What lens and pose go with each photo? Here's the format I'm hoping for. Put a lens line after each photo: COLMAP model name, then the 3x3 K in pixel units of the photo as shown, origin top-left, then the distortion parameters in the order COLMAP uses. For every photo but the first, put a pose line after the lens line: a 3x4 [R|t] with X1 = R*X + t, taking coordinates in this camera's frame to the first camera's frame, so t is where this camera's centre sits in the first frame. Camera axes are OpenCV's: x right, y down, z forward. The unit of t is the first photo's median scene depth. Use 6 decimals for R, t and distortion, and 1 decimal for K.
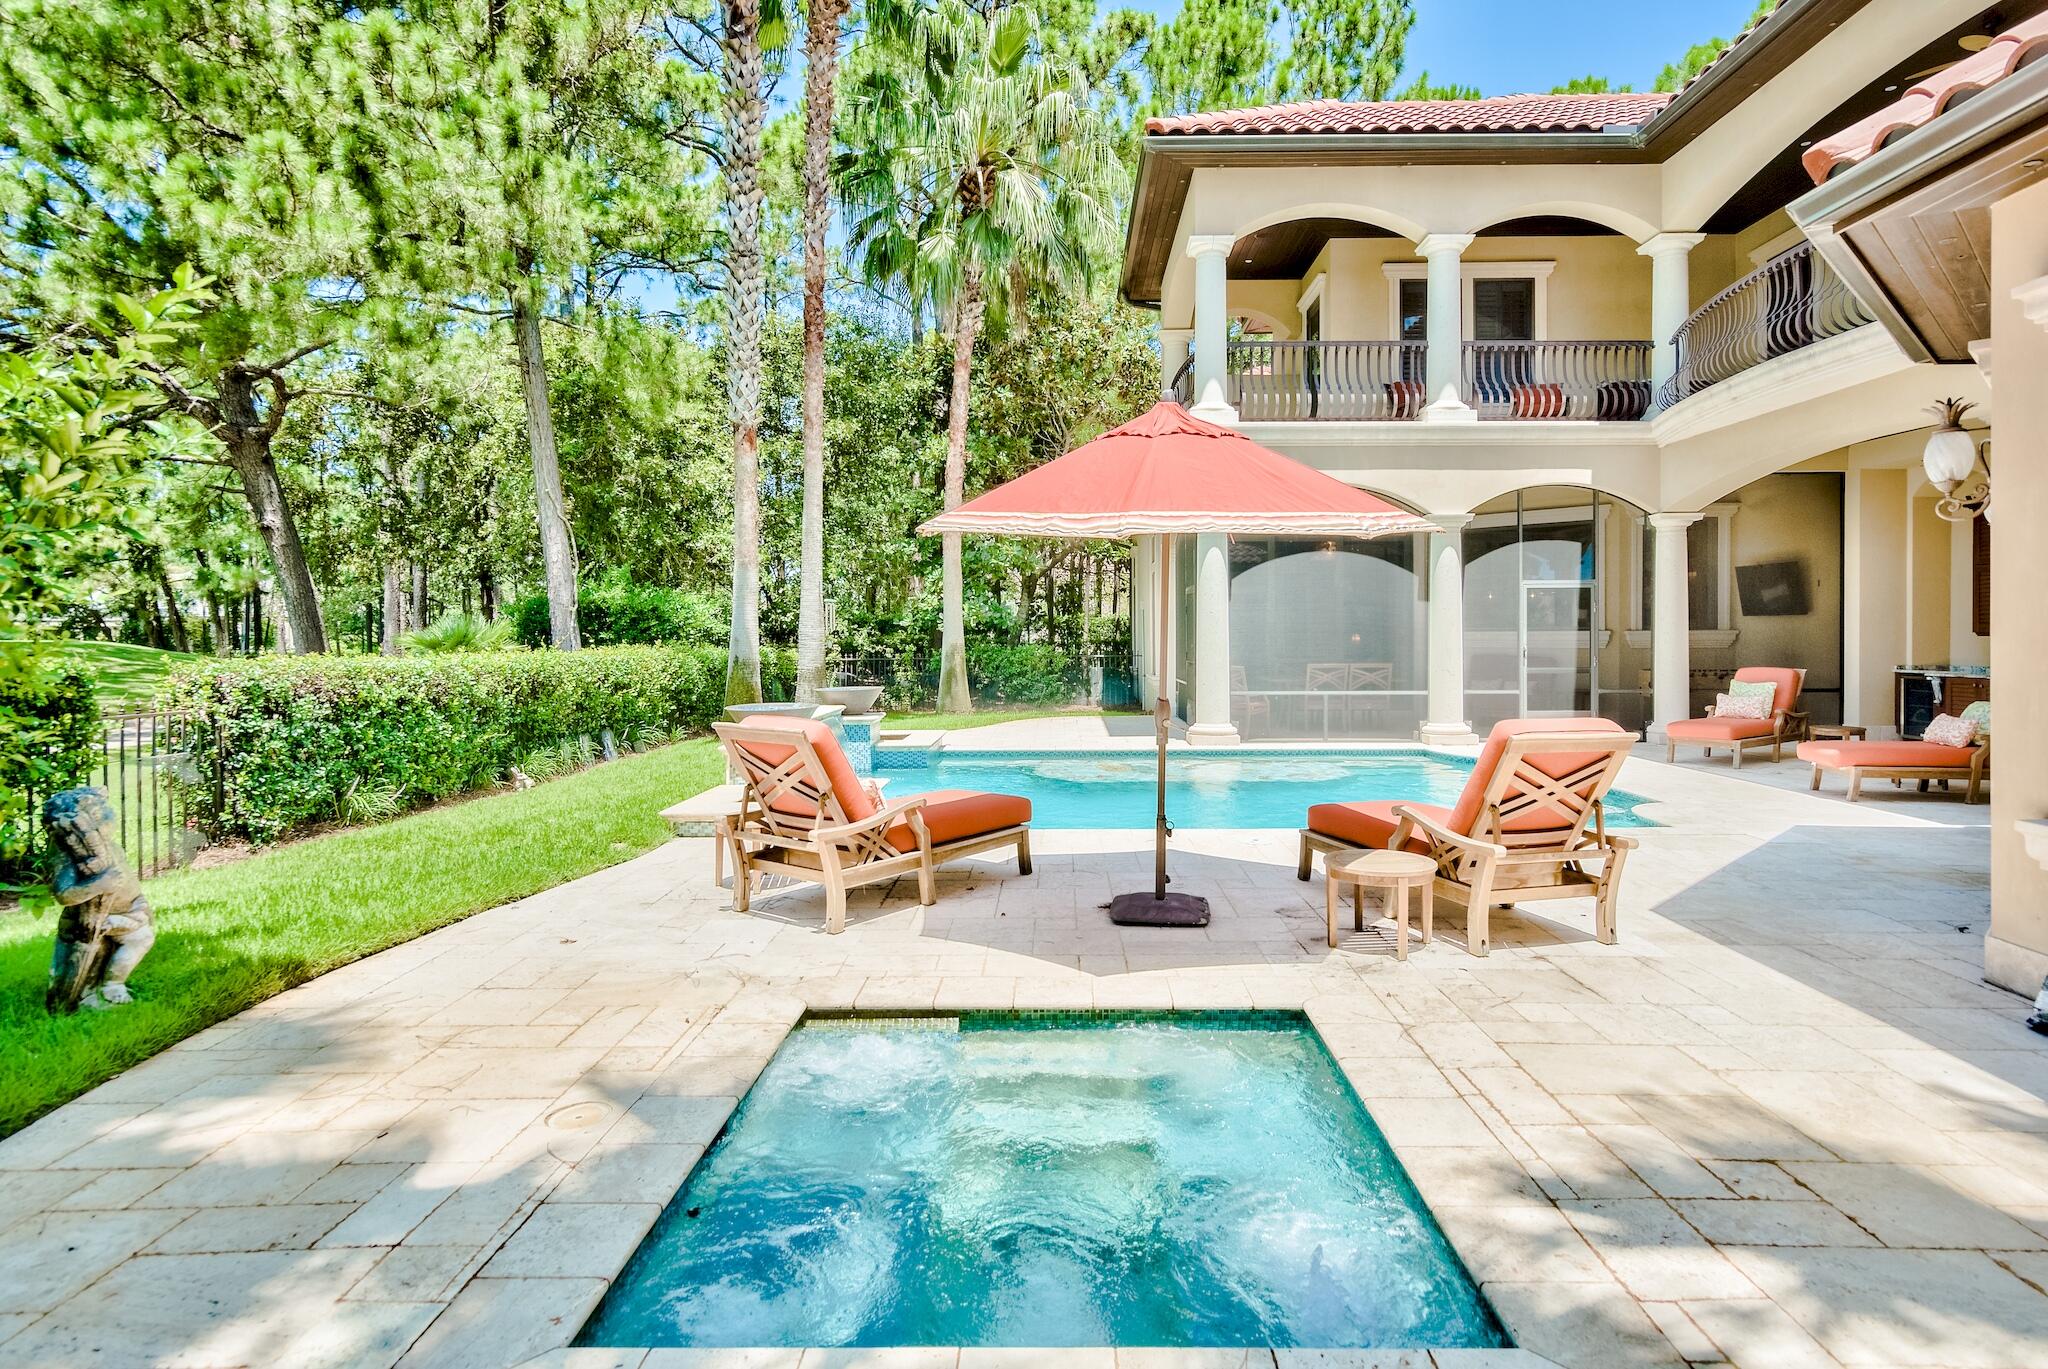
lens RADIAL K [[1072.3, 0, 1037.8], [0, 1072.3, 640.6], [0, 0, 1]] dist [0.003413, -0.000483]
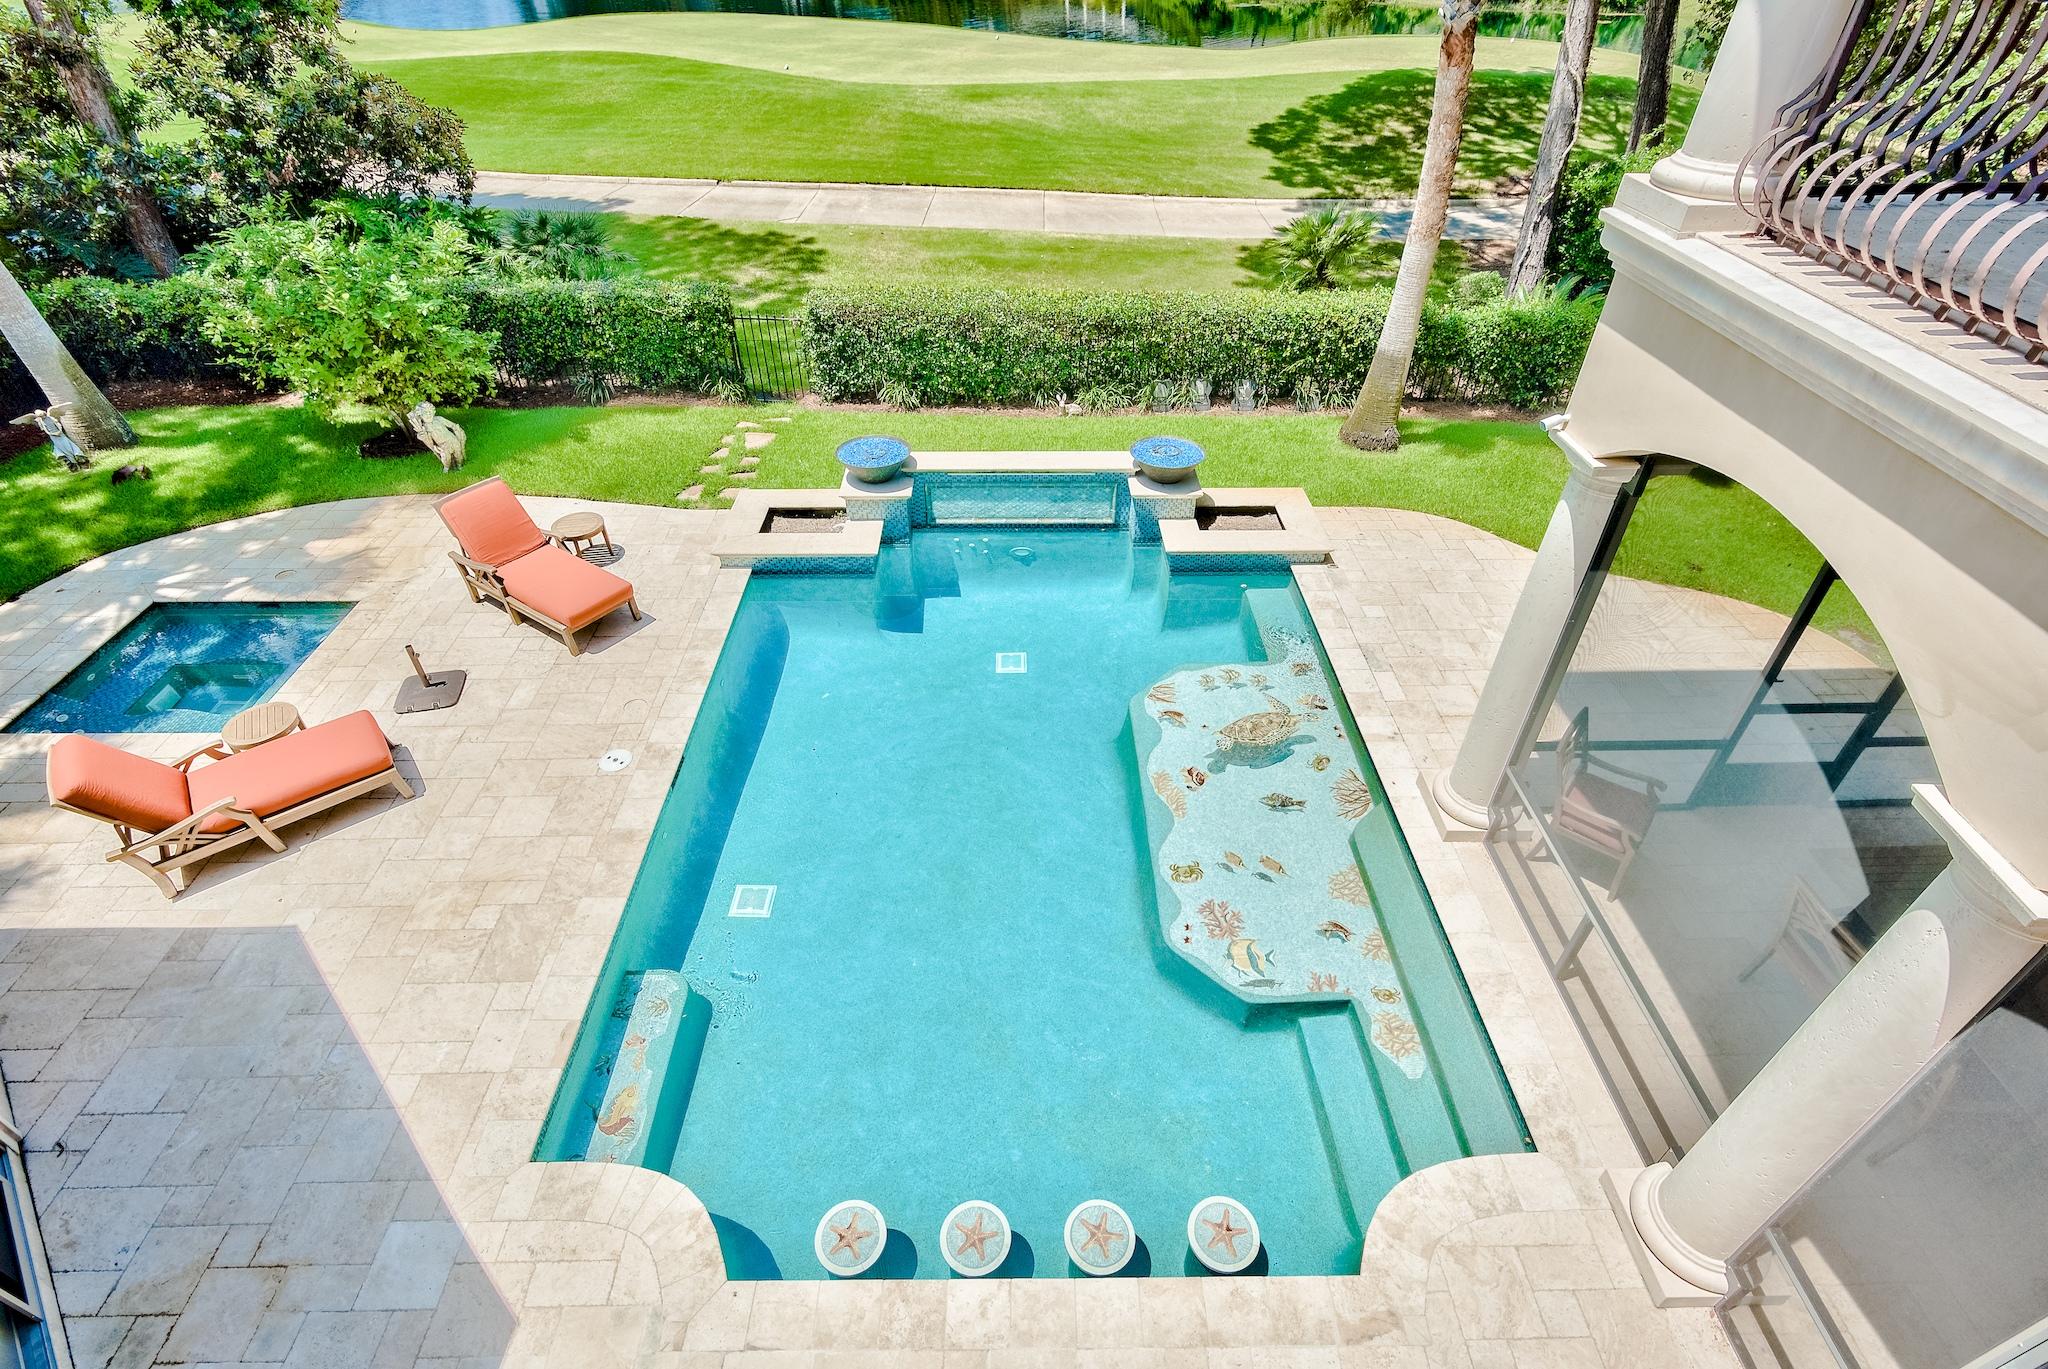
lens RADIAL K [[985.3, 0, 1027.3], [0, 985.3, 658.1], [0, 0, 1]] dist [-0.002187, -0.001600]
pose [[0.038303, 0.615367, -0.787310, 0.541288], [-0.008122, 0.788053, 0.615553, -0.305956], [0.999233, -0.017183, 0.035183, 0.774544]]
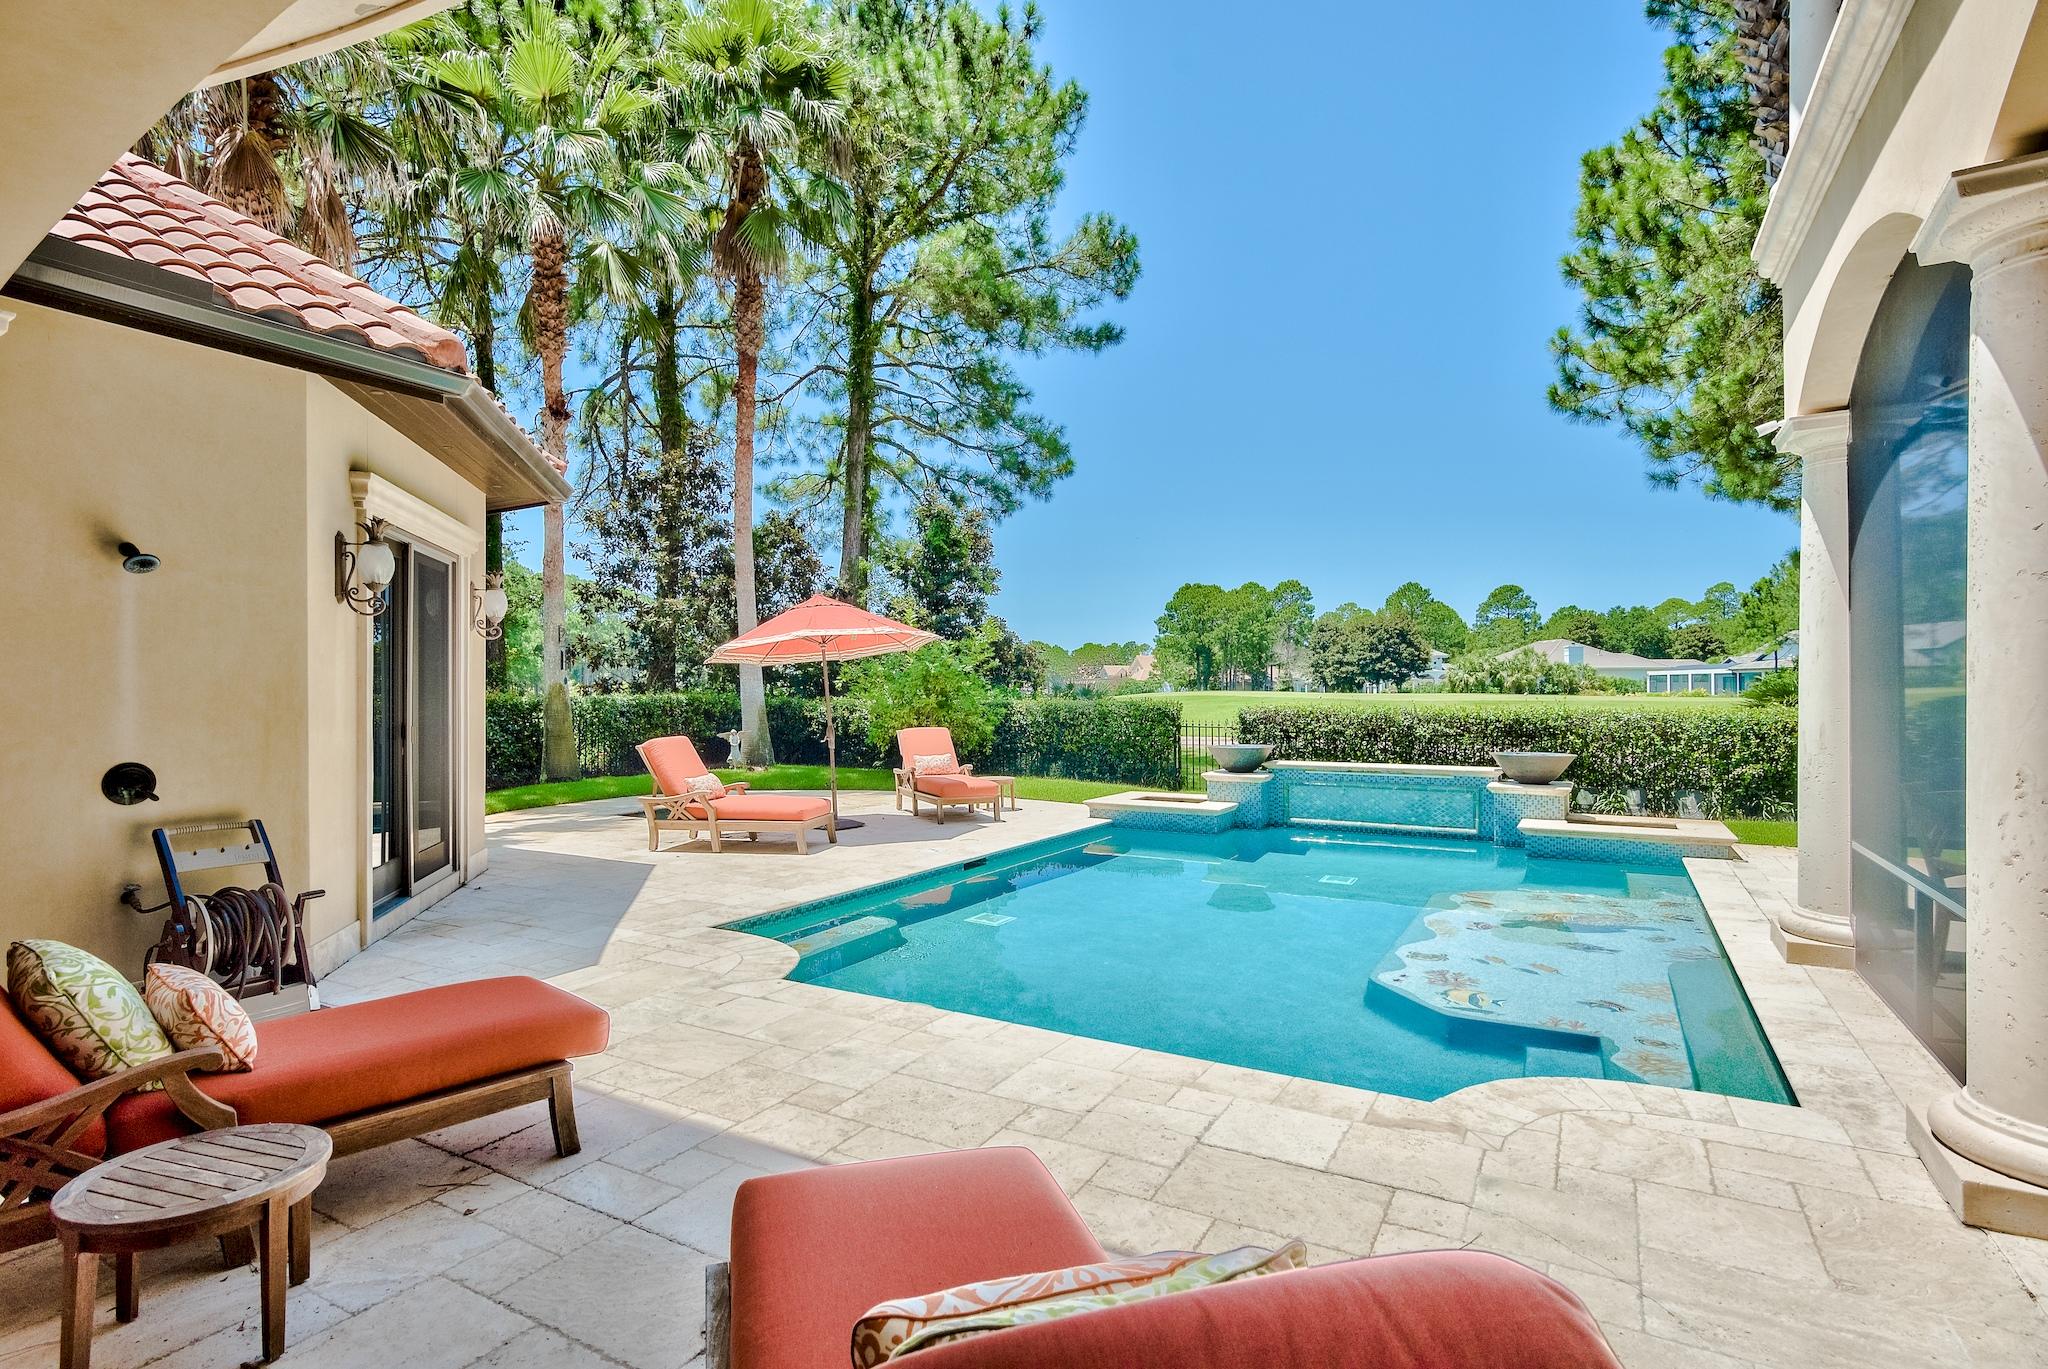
lens RADIAL K [[992.2, 0, 1039.3], [0, 992.2, 679.1], [0, 0, 1]] dist [-0.004323, -0.000924]
pose [[-0.473754, -0.004453, -0.880646, 0.681295], [0.000503, 0.999986, -0.005327, -0.012509], [0.880657, -0.002967, -0.473745, 0.941201]]
